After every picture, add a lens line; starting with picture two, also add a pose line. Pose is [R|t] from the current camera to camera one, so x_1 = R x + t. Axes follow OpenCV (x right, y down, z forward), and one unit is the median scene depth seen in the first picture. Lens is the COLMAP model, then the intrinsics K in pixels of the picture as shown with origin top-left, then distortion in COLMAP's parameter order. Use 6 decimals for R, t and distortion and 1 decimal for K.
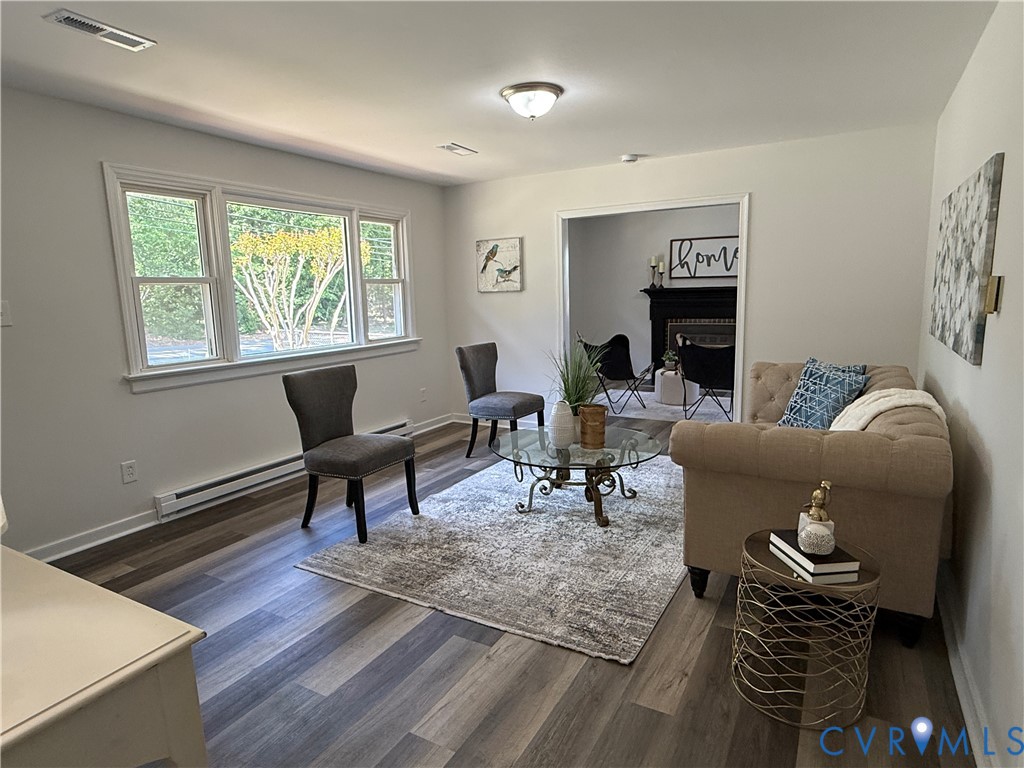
lens RADIAL K [[589.3, 0, 512.0], [0, 589.3, 384.0], [0, 0, 1]] dist [0.002600, 0.000941]
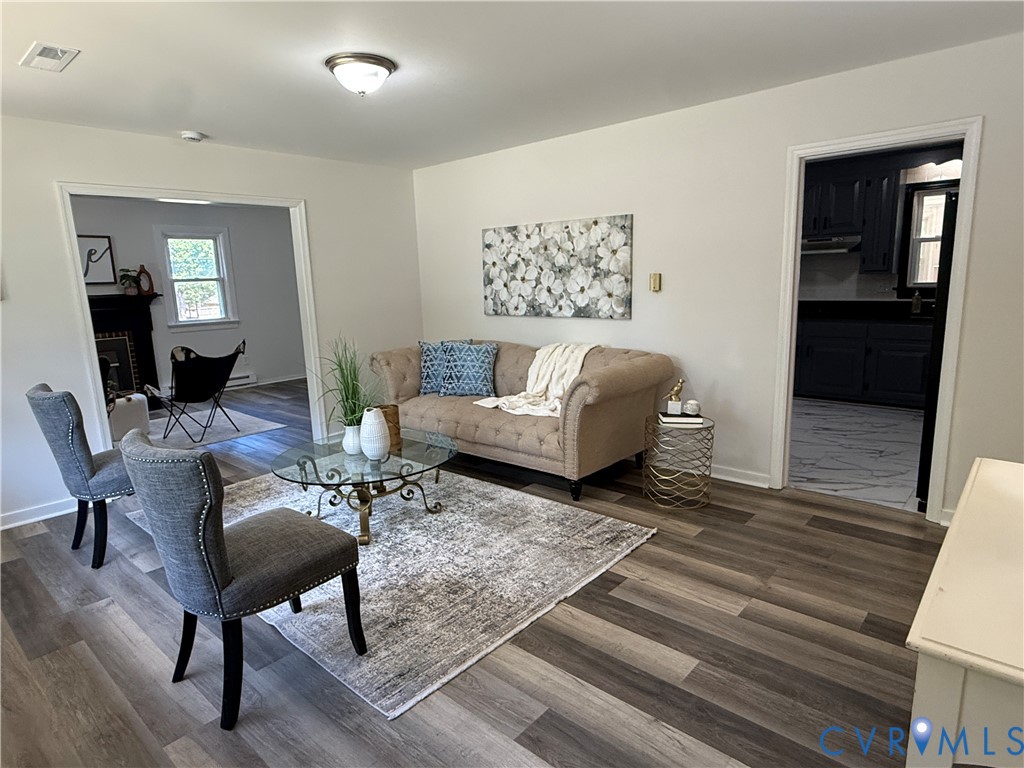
lens RADIAL K [[589.3, 0, 512.0], [0, 589.3, 384.0], [0, 0, 1]] dist [0.002600, 0.000941]
pose [[0.209210, -0.156840, 0.965211, -0.330569], [0.183226, 0.975859, 0.118856, -0.033265], [-0.960552, 0.151986, 0.232896, 0.252278]]
